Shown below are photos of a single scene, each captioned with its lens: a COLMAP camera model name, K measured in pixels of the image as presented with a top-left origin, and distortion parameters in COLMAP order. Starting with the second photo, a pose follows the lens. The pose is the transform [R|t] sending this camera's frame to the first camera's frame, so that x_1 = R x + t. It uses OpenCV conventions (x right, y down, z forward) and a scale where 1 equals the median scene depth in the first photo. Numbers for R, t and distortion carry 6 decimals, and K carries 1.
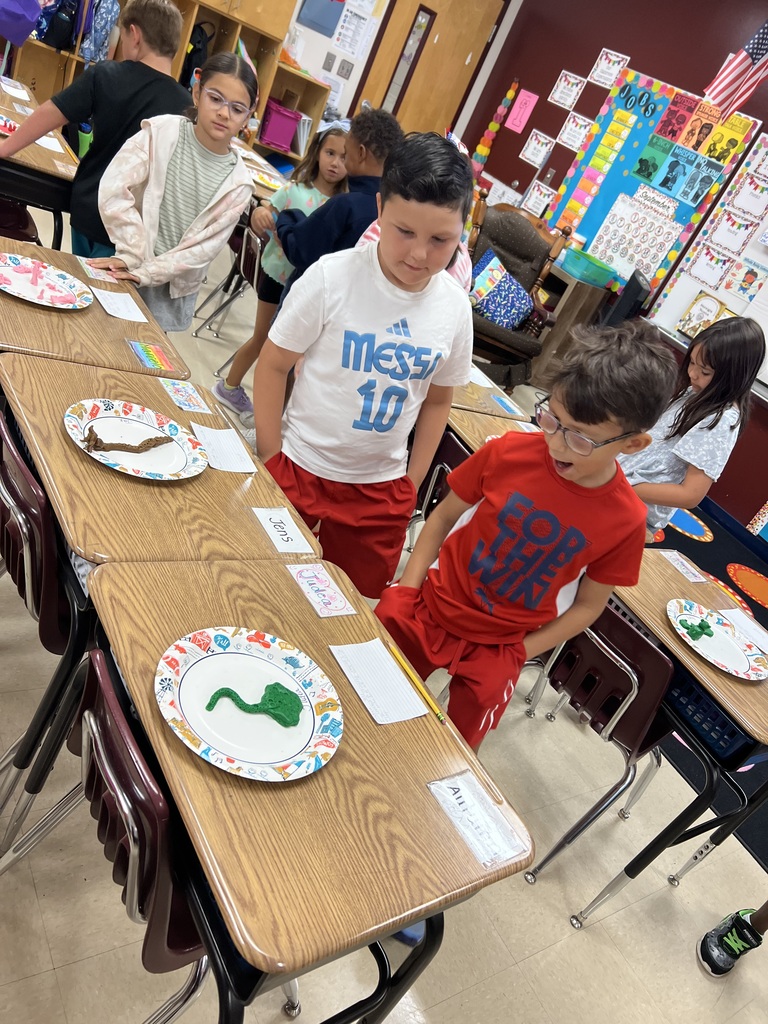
lens RADIAL K [[786.5, 0, 384.0], [0, 786.5, 512.0], [0, 0, 1]] dist [0.046258, -0.000357]
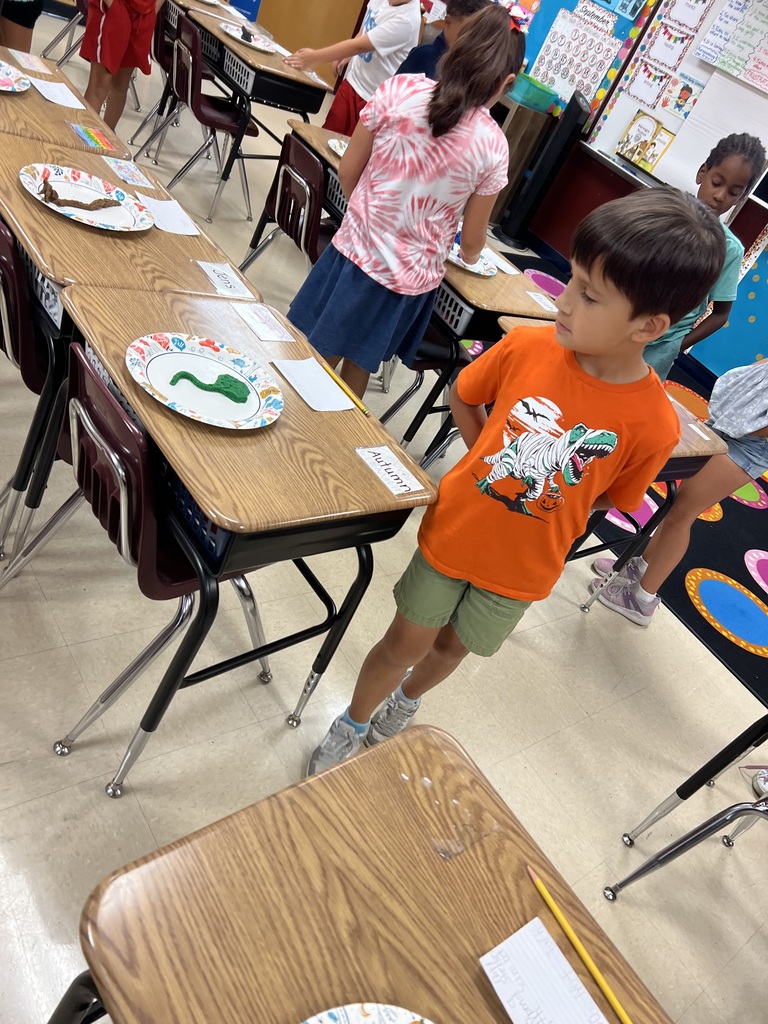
lens RADIAL K [[785.7, 0, 384.0], [0, 785.7, 512.0], [0, 0, 1]] dist [0.043674, -0.035824]
pose [[0.997850, -0.049614, 0.042817, 0.029111], [0.042364, 0.986819, 0.156182, 0.165858], [-0.050001, -0.154032, 0.986800, -0.166395]]
